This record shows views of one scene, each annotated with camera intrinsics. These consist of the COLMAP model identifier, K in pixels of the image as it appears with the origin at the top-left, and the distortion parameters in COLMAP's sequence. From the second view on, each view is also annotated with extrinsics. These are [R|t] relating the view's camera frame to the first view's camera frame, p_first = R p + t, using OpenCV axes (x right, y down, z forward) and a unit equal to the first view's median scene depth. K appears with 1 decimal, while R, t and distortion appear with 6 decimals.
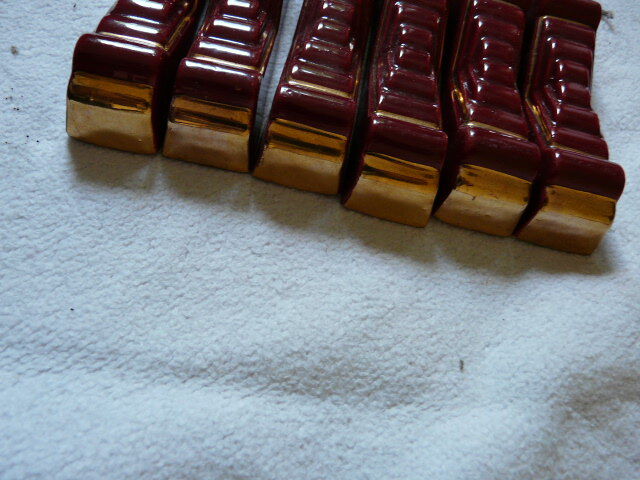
lens RADIAL K [[531.5, 0, 320.4], [0, 531.5, 239.9], [0, 0, 1]] dist [-0.089253, 0.046442]
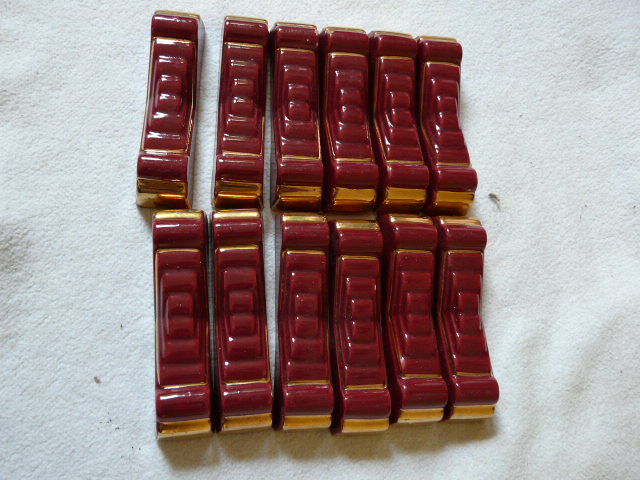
lens RADIAL K [[531.5, 0, 320.4], [0, 531.5, 240.7], [0, 0, 1]] dist [-0.089253, 0.046442]
pose [[0.982736, -0.170206, 0.072523, -0.010853], [0.148147, 0.958746, 0.242607, -1.079007], [-0.110825, -0.227675, 0.967410, -0.441230]]
